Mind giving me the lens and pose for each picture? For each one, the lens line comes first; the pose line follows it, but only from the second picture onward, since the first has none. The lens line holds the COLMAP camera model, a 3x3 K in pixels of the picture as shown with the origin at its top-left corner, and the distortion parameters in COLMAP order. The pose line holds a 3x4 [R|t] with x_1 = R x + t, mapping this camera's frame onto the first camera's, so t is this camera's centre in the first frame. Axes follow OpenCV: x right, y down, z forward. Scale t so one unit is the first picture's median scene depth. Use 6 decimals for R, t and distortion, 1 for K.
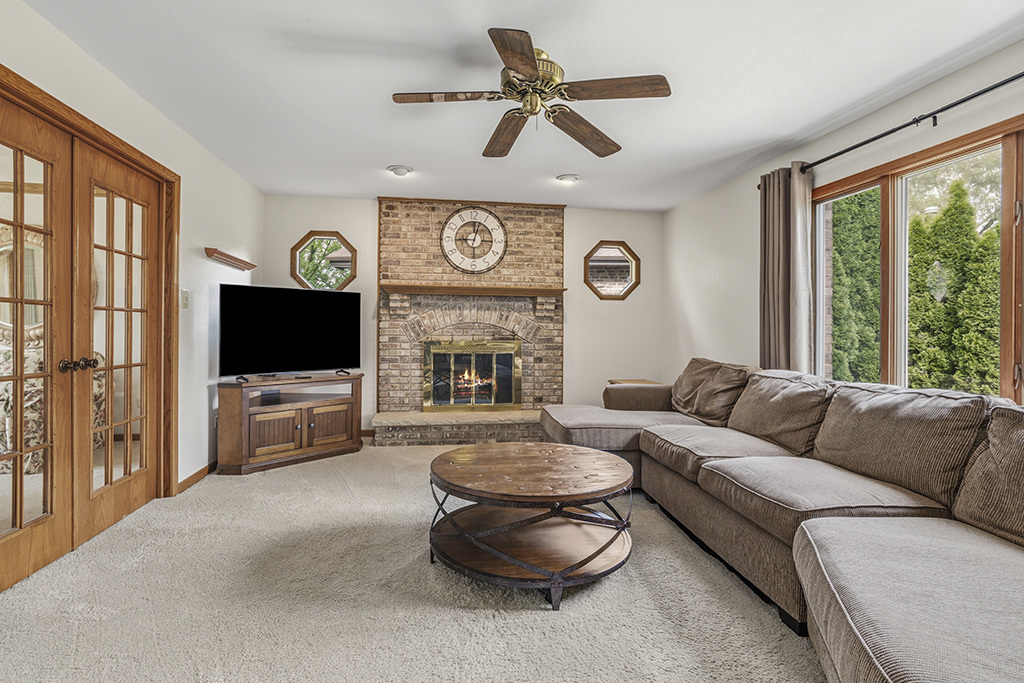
lens RADIAL K [[474.9, 0, 510.0], [0, 474.9, 327.9], [0, 0, 1]] dist [-0.002134, 0.000357]
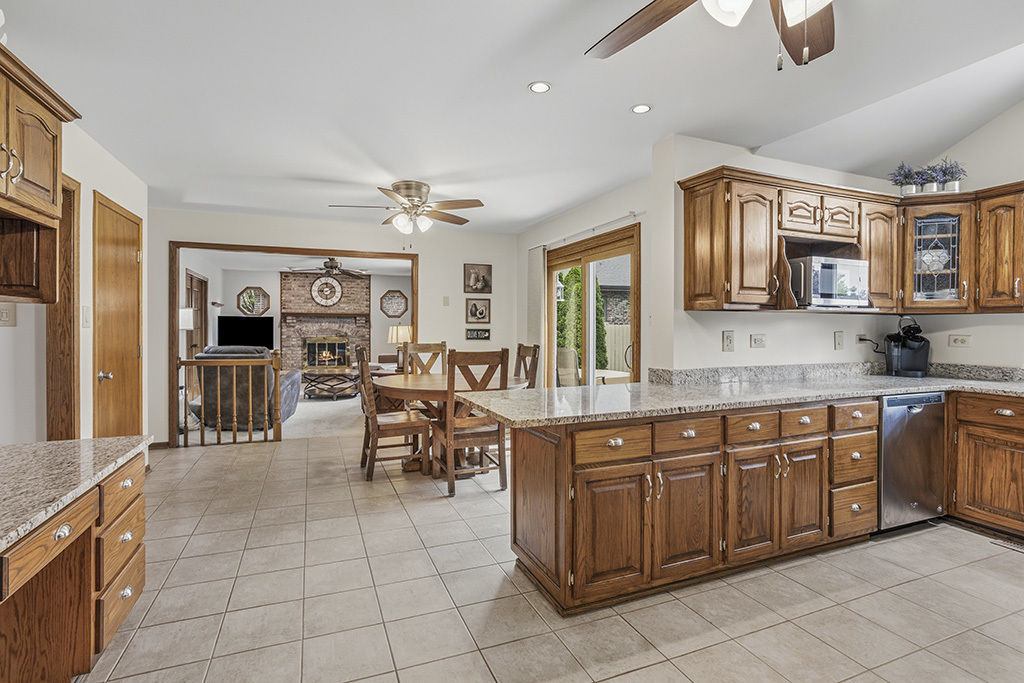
lens RADIAL K [[497.5, 0, 511.2], [0, 497.5, 321.7], [0, 0, 1]] dist [-0.054981, 0.033822]
pose [[0.974309, -0.006366, 0.225127, 0.238756], [0.006082, 0.999980, 0.001958, -0.043515], [-0.225135, -0.000538, 0.974327, -1.407871]]
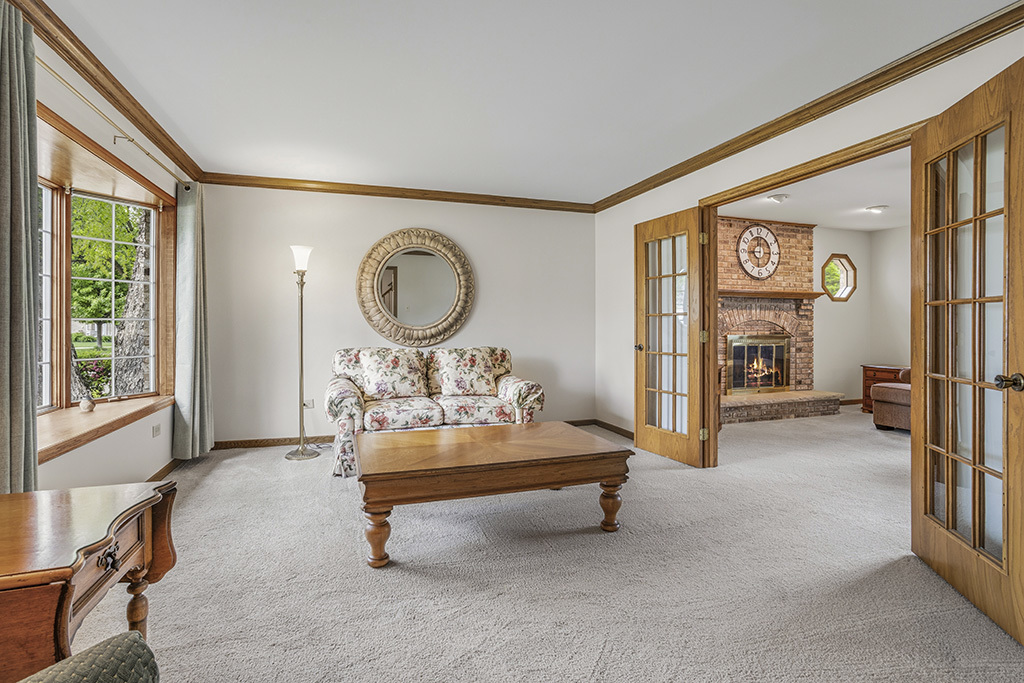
lens RADIAL K [[474.9, 0, 510.0], [0, 474.9, 327.9], [0, 0, 1]] dist [-0.002134, 0.000357]
pose [[0.980383, -0.009847, 0.196855, -0.938238], [0.007671, 0.999901, 0.011813, -0.011068], [-0.196952, -0.010071, 0.980361, -0.061889]]
